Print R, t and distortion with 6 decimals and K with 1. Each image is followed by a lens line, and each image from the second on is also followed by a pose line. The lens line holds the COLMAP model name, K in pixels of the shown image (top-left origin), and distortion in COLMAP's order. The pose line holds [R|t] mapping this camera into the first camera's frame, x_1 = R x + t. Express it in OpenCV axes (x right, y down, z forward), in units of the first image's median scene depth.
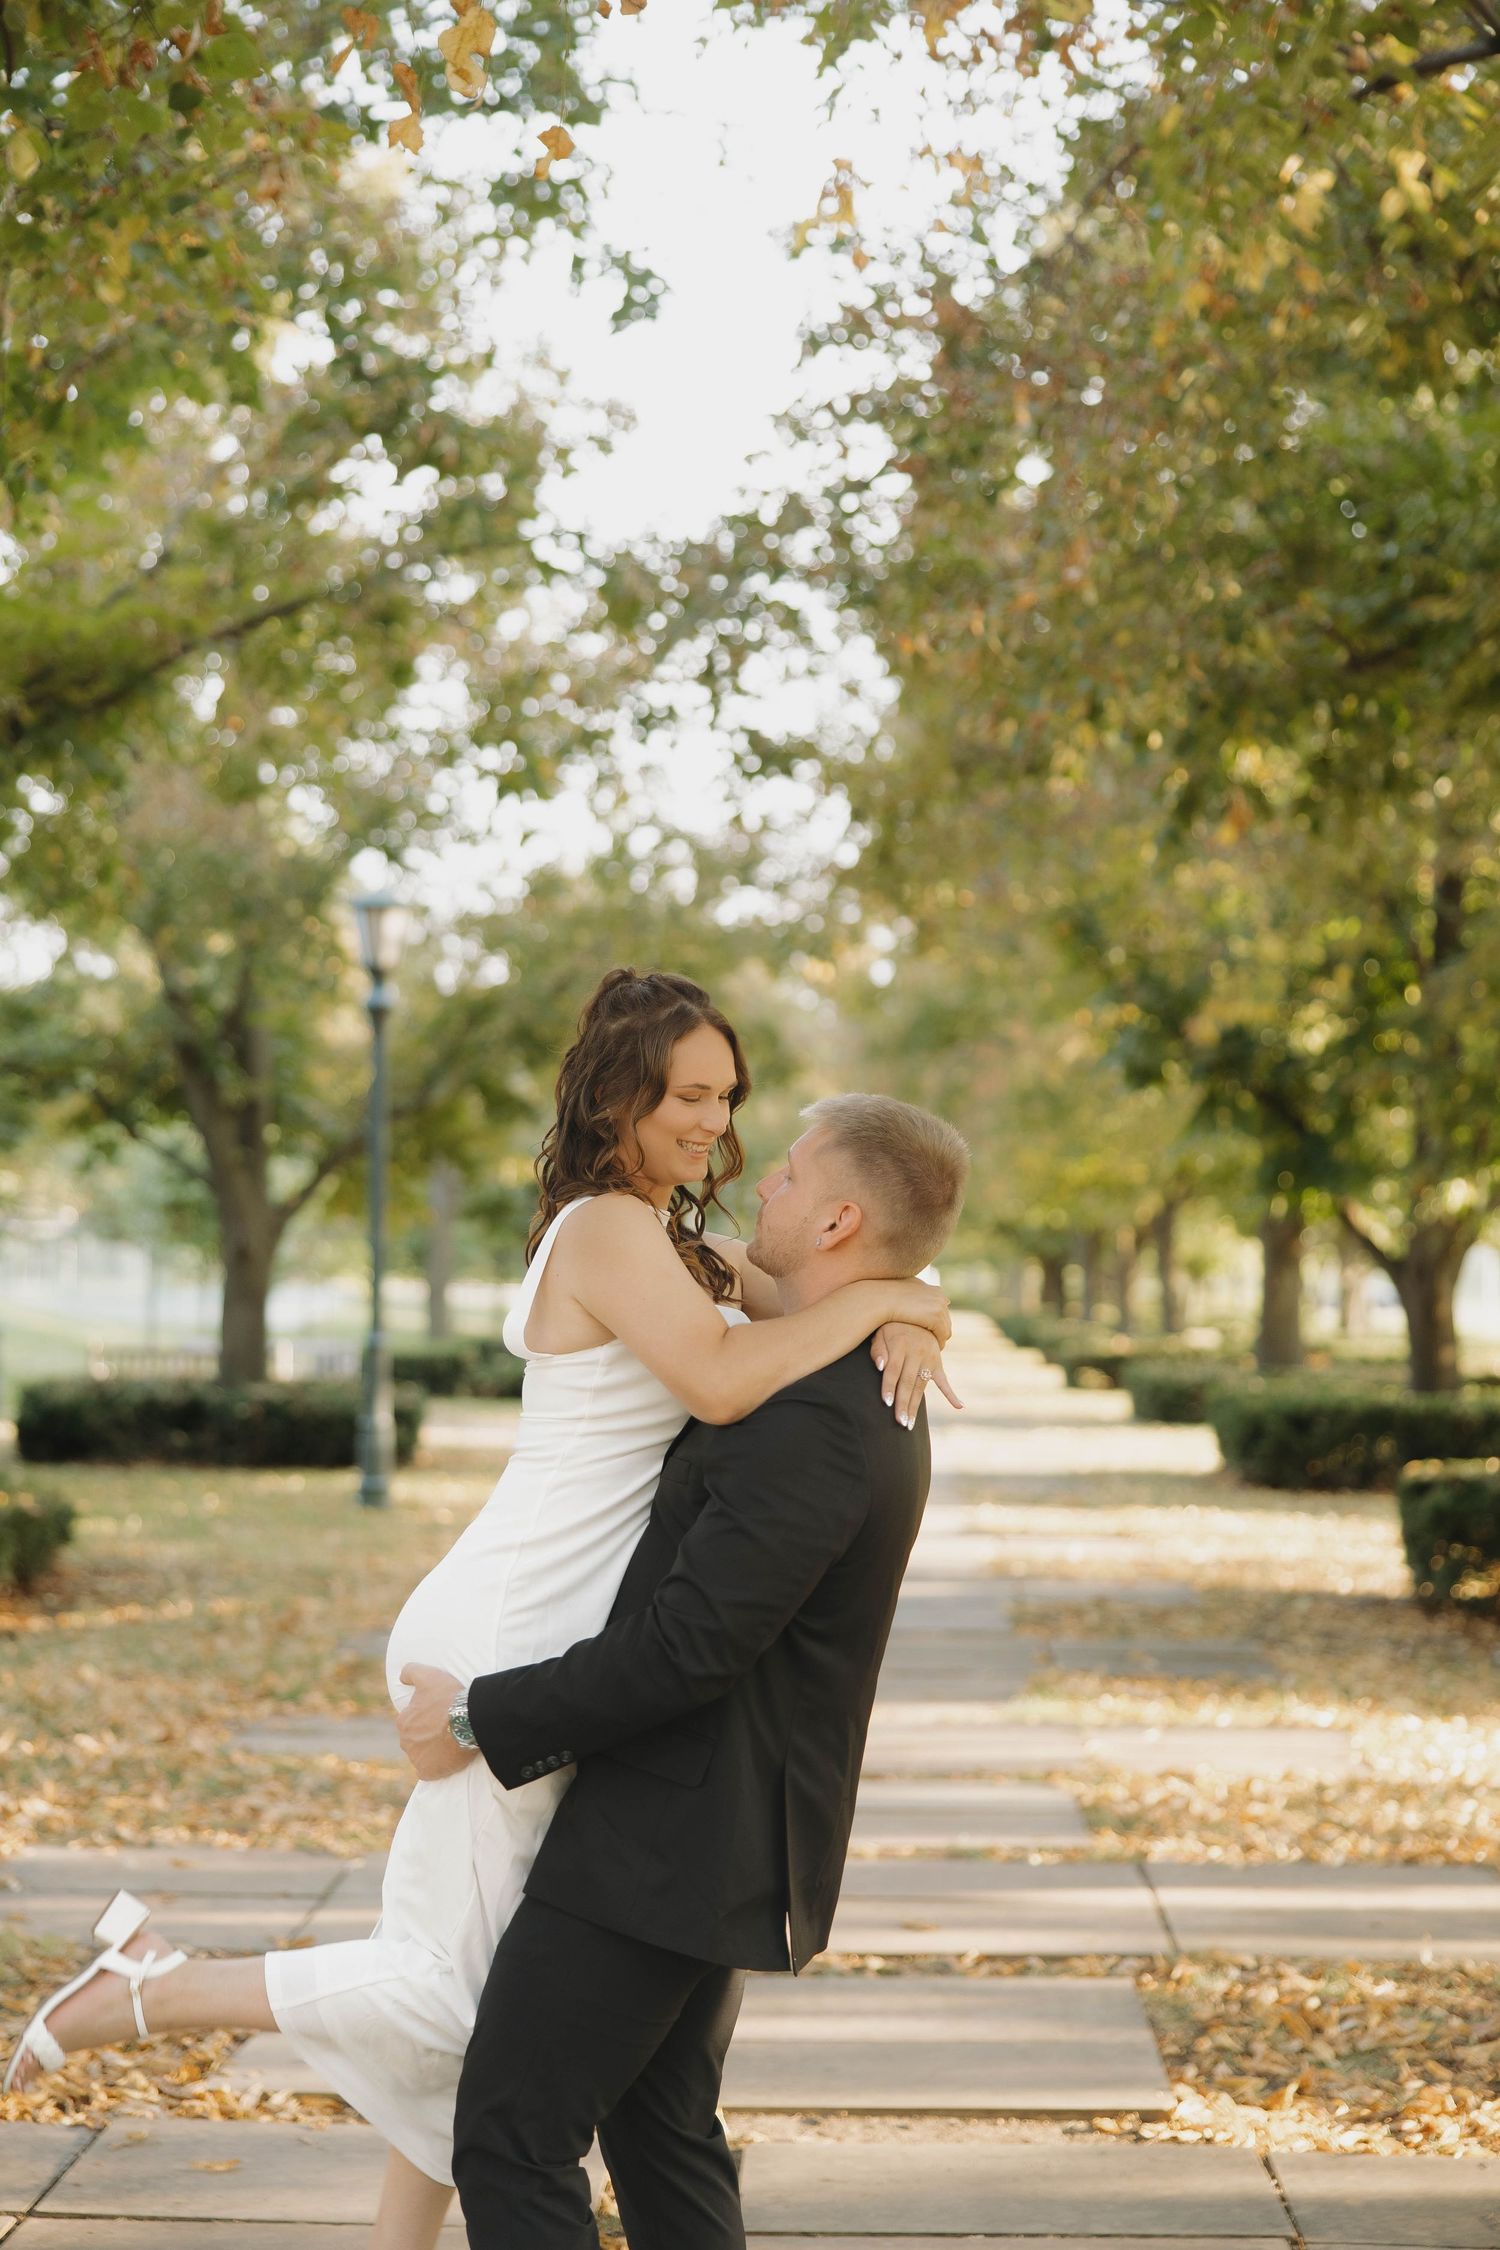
lens RADIAL K [[3377.1, 0, 750.0], [0, 3377.1, 1125.0], [0, 0, 1]] dist [0.005443, 0.023034]
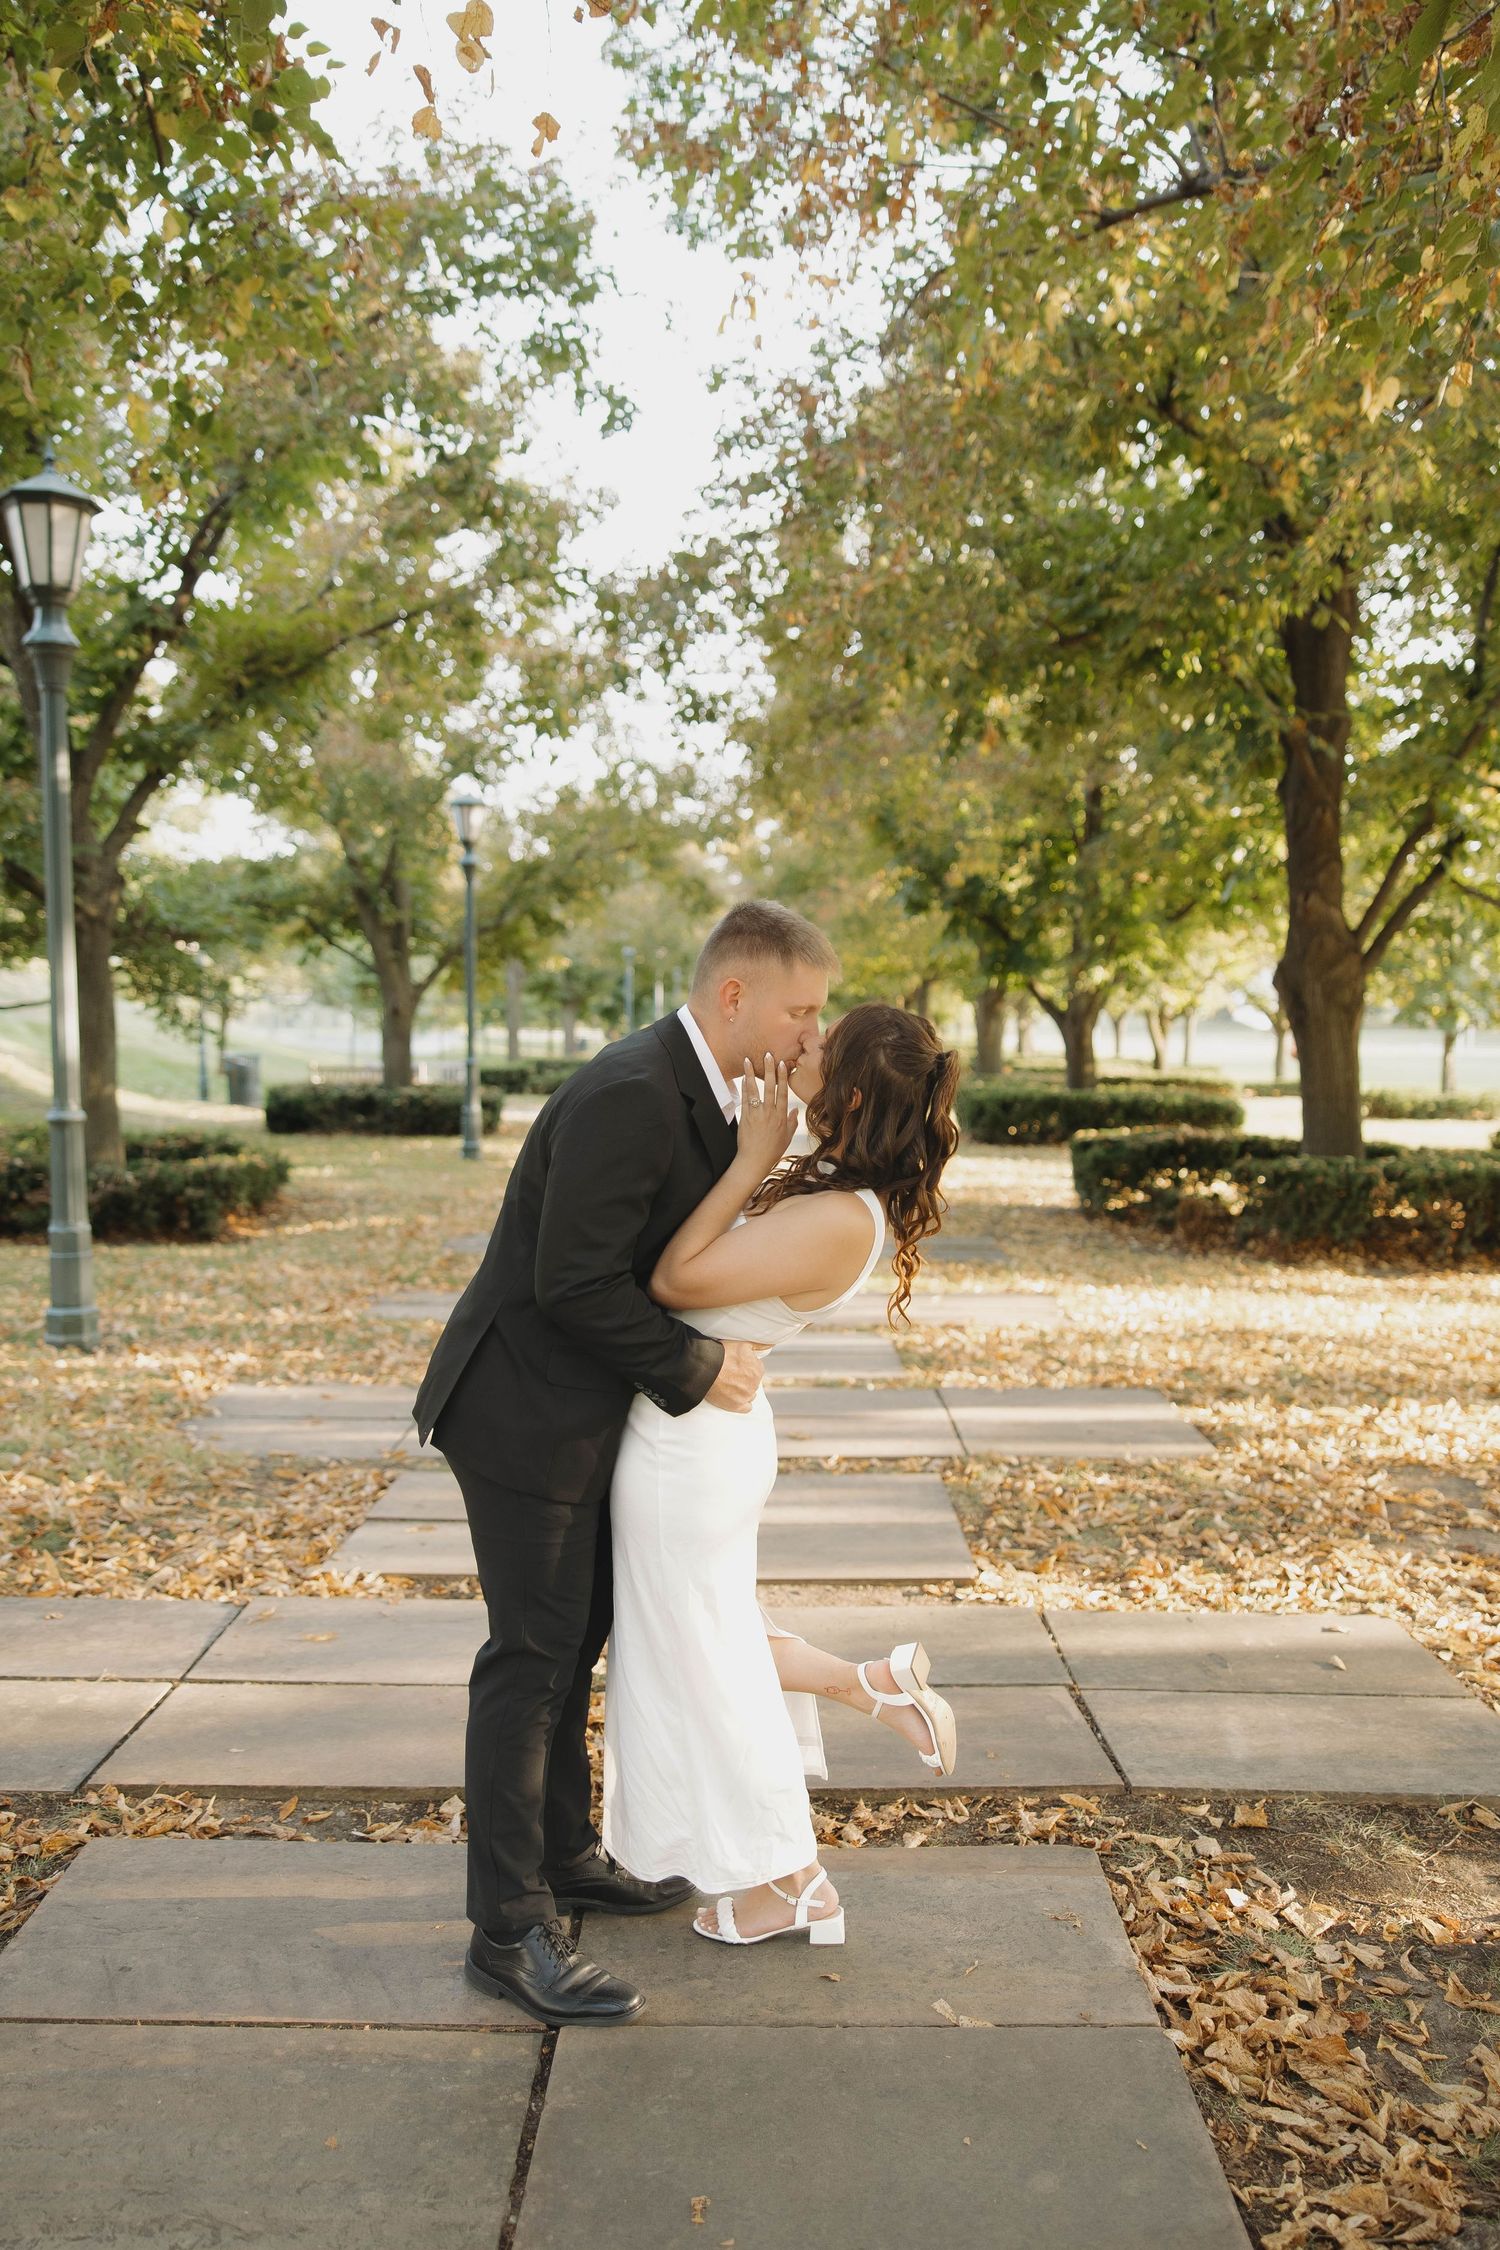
lens RADIAL K [[3041.2, 0, 750.0], [0, 3041.2, 1125.0], [0, 0, 1]] dist [-0.023564, -0.011131]
pose [[0.999766, -0.005034, 0.021056, -0.002019], [0.003251, 0.996472, 0.083867, -0.028990], [-0.021404, -0.083779, 0.996254, -0.475274]]
